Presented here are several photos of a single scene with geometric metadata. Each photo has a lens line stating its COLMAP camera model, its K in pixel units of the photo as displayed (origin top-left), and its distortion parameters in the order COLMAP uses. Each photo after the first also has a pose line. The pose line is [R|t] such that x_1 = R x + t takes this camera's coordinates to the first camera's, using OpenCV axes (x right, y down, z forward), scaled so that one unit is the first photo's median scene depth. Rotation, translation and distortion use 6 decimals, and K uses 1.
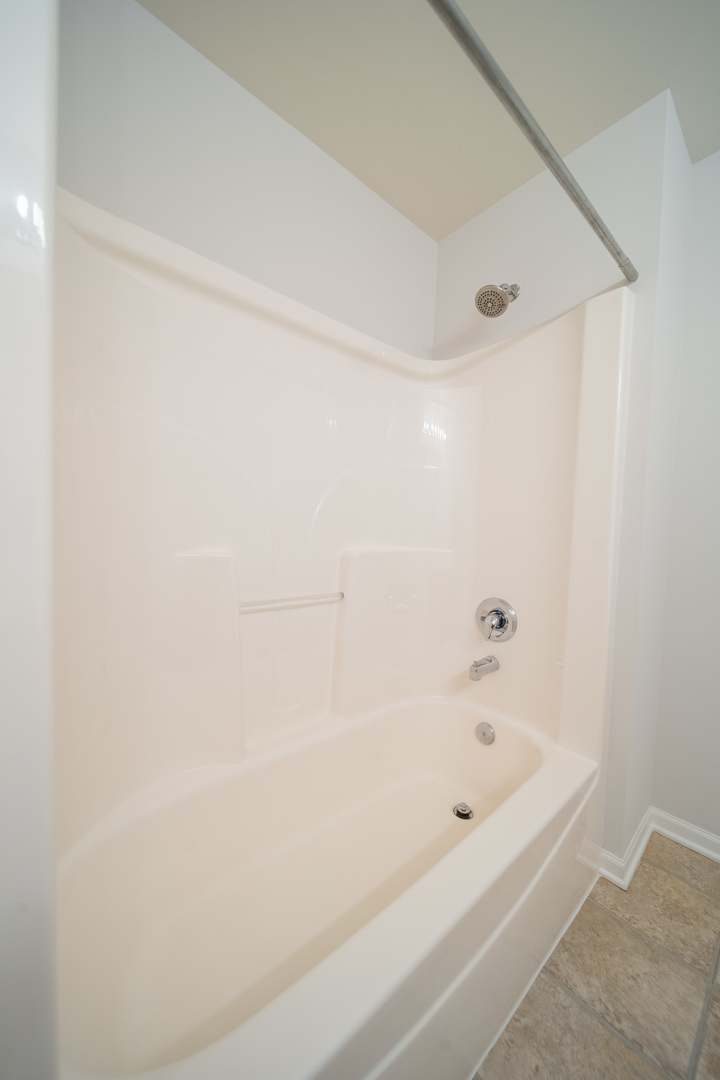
lens RADIAL K [[379.1, 0, 362.1], [0, 379.1, 541.3], [0, 0, 1]] dist [0.000315, -0.001612]
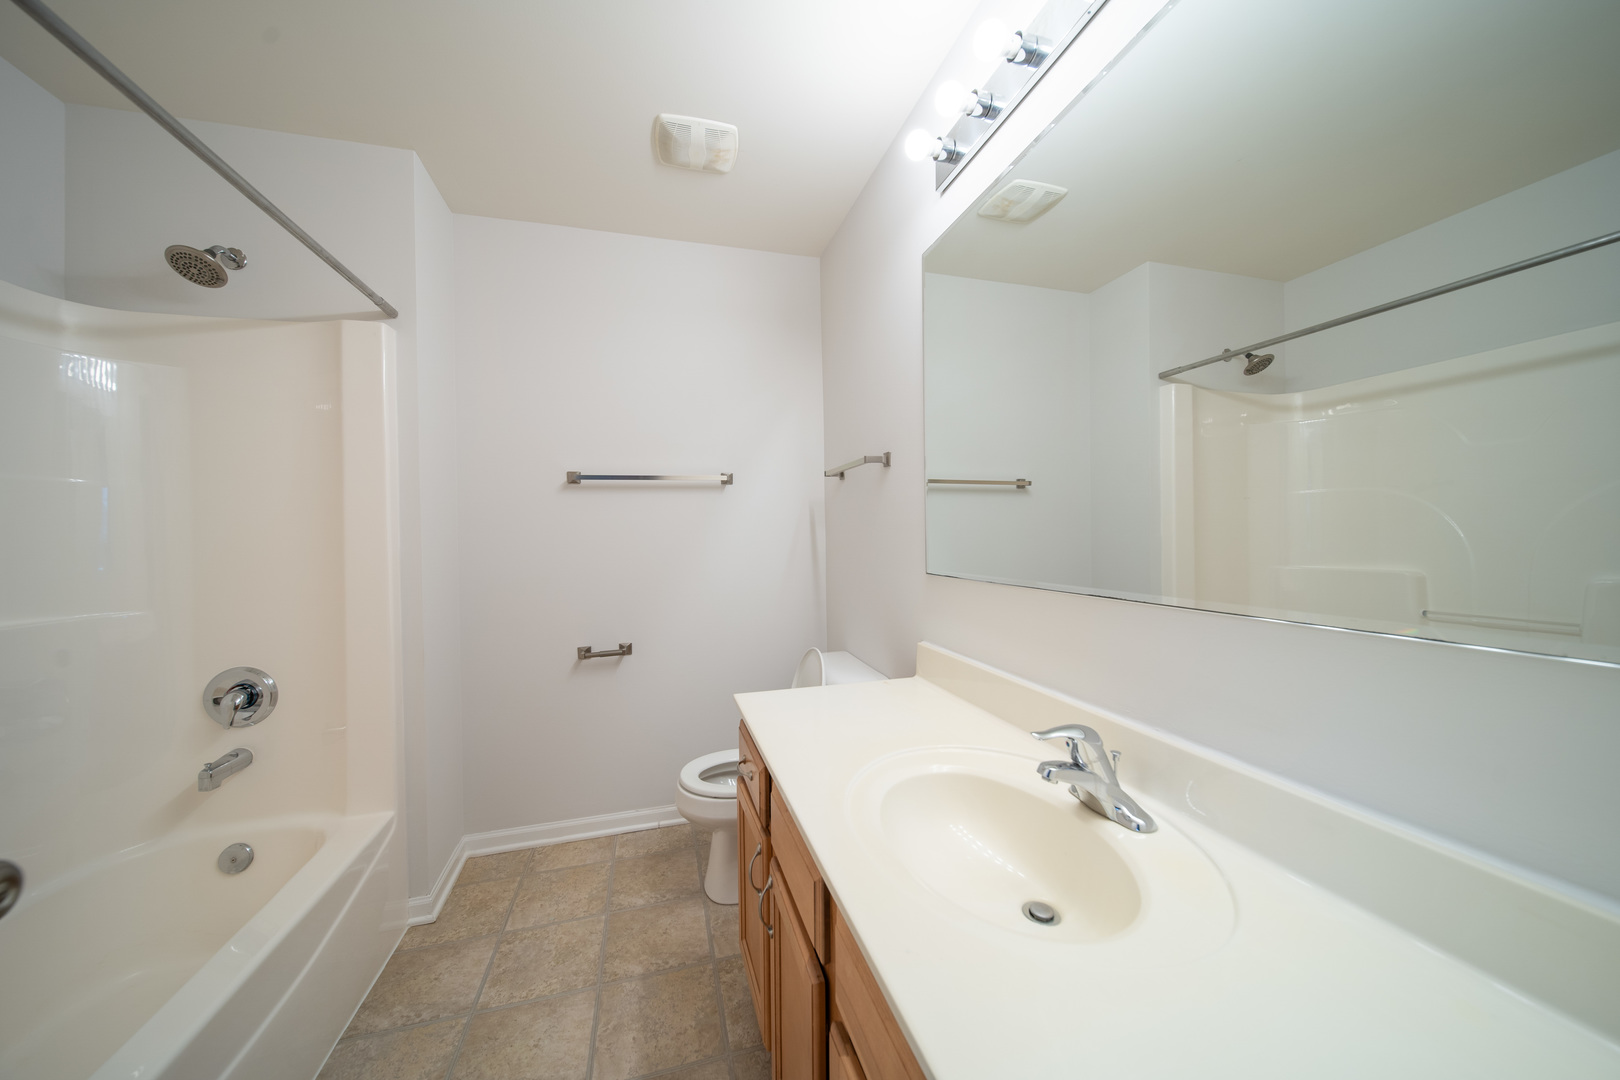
lens RADIAL K [[568.7, 0, 805.6], [0, 568.7, 535.1], [0, 0, 1]] dist [0.000315, -0.001612]
pose [[0.423858, -0.048104, 0.904450, -0.169205], [0.063828, 0.997692, 0.023151, -0.064199], [-0.903477, 0.047917, 0.425950, -0.488406]]
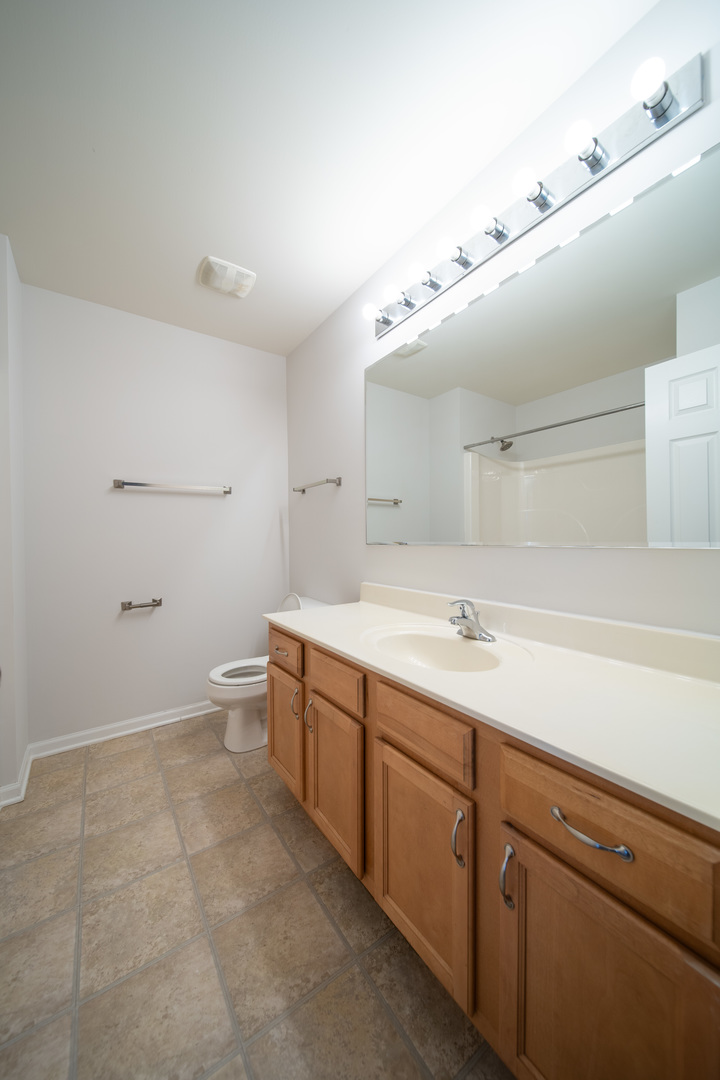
lens RADIAL K [[379.1, 0, 349.9], [0, 379.1, 541.4], [0, 0, 1]] dist [0.000315, -0.001612]
pose [[0.109149, -0.041947, 0.993140, -0.419955], [0.050944, 0.998032, 0.036555, -0.009029], [-0.992719, 0.046604, 0.111071, -0.316811]]
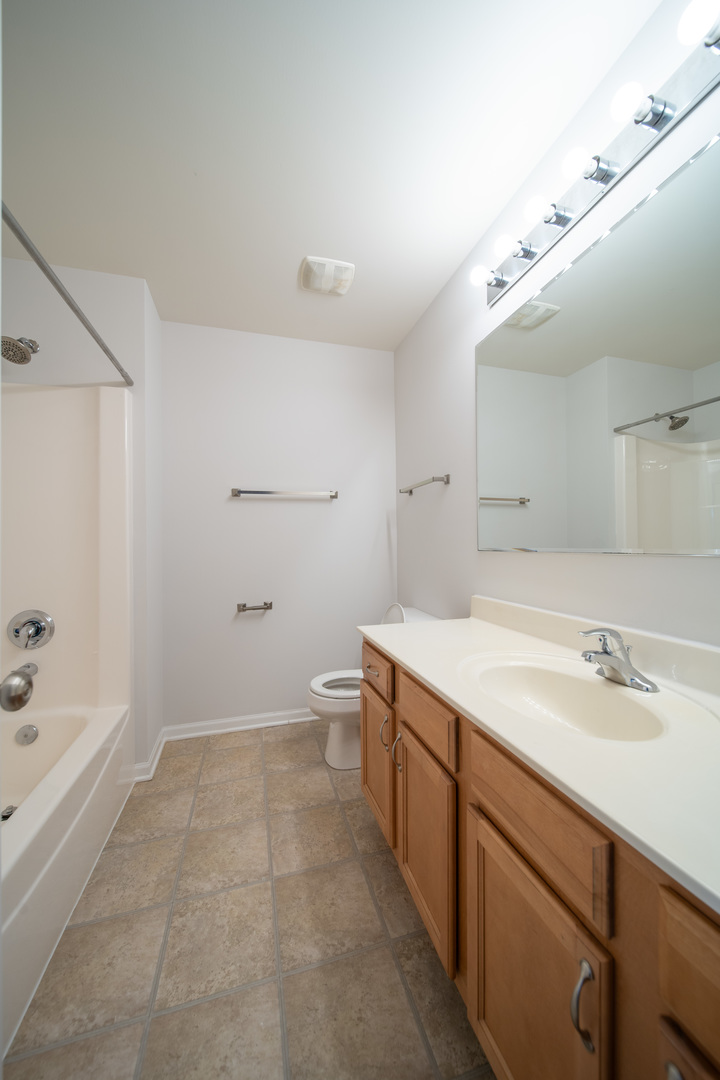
lens RADIAL K [[379.1, 0, 354.9], [0, 379.1, 541.5], [0, 0, 1]] dist [0.000315, -0.001612]
pose [[0.417174, -0.031353, 0.908285, -0.271403], [0.059148, 0.998223, 0.007291, -0.004970], [-0.906900, 0.050681, 0.418287, -0.368626]]
